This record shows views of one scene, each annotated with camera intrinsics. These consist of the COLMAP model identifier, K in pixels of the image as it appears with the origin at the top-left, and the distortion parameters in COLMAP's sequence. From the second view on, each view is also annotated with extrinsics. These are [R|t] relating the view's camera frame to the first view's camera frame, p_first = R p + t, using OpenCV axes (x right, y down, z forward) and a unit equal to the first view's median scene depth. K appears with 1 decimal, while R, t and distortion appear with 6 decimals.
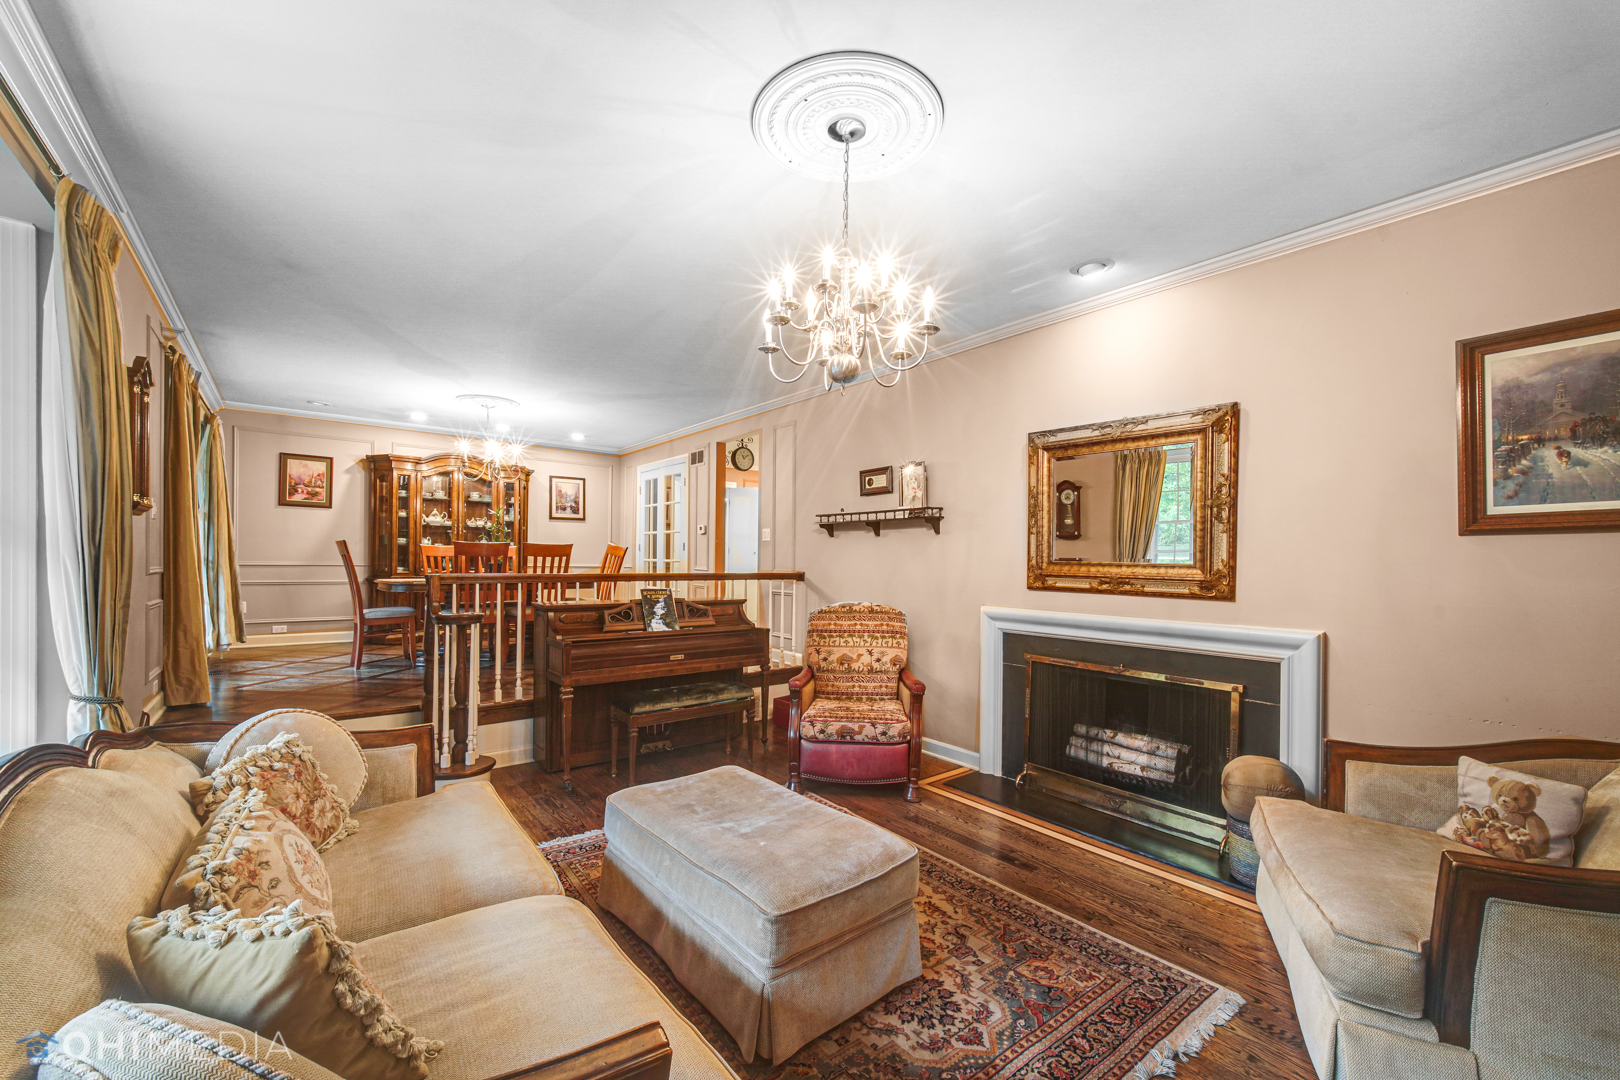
lens RADIAL K [[635.7, 0, 806.2], [0, 635.7, 543.6], [0, 0, 1]] dist [-0.013475, -0.000121]
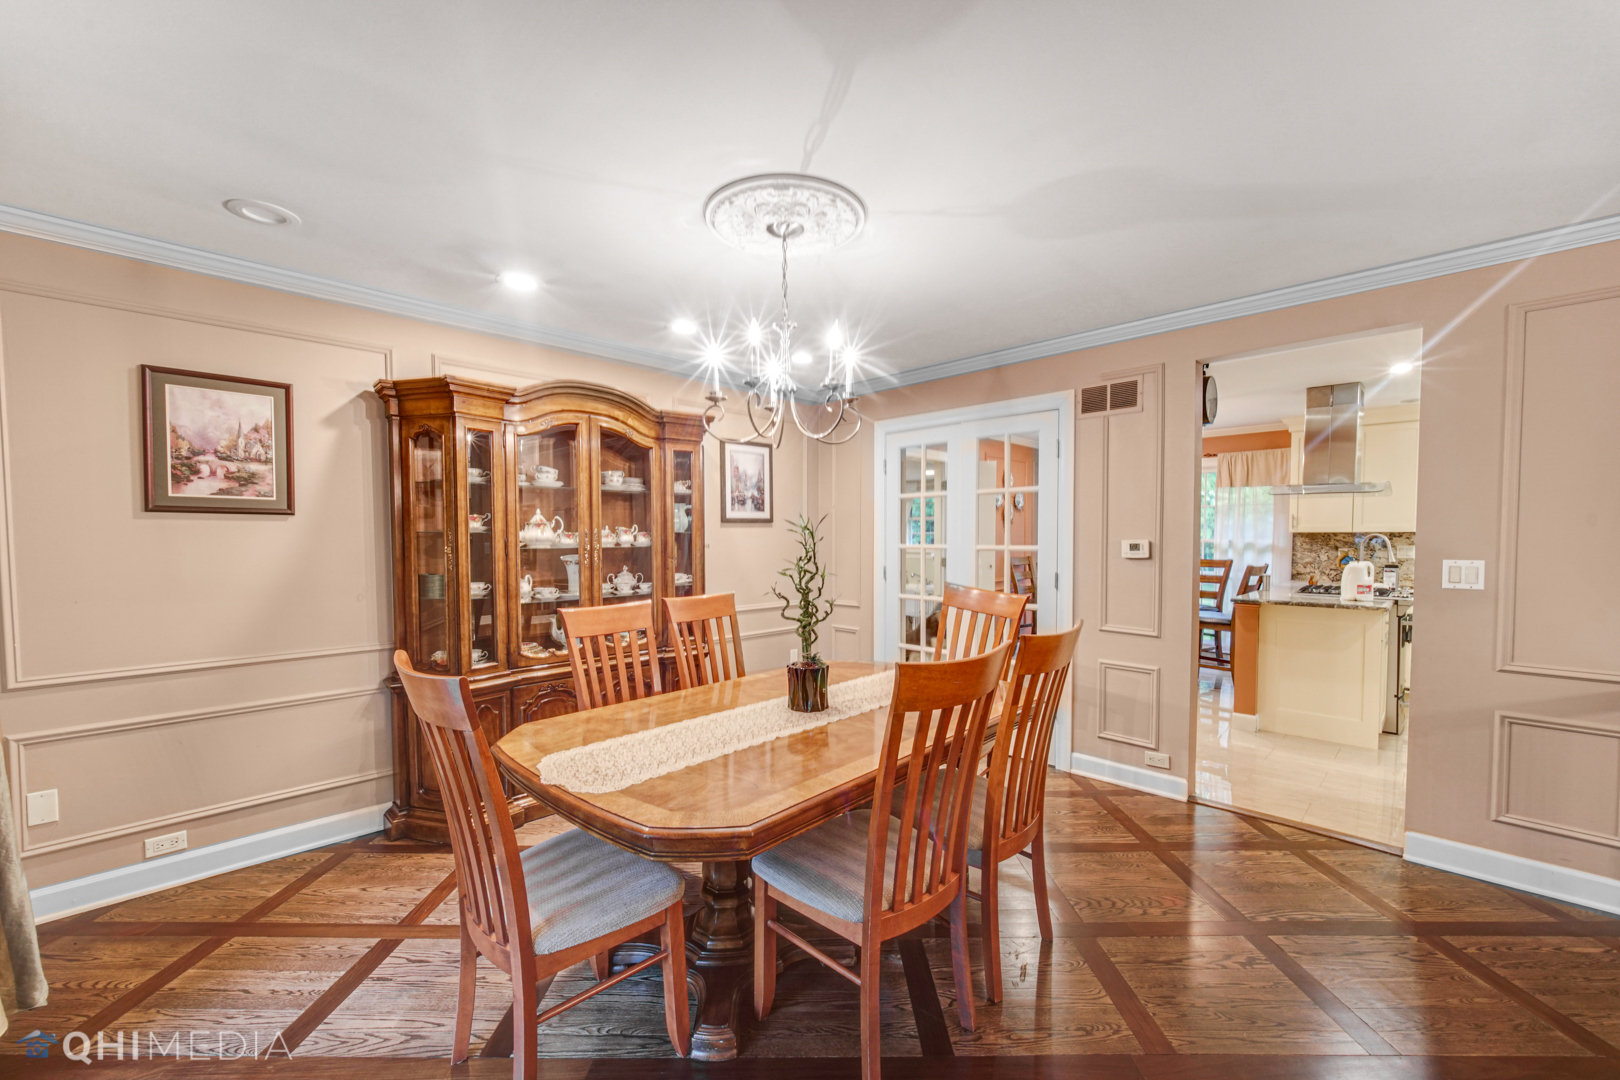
lens RADIAL K [[635.7, 0, 813.8], [0, 635.7, 544.5], [0, 0, 1]] dist [-0.013475, -0.000121]
pose [[0.994135, -0.017585, 0.106706, -0.463873], [0.013703, 0.999221, 0.037005, -0.046759], [-0.107274, -0.035326, 0.993602, 0.563677]]
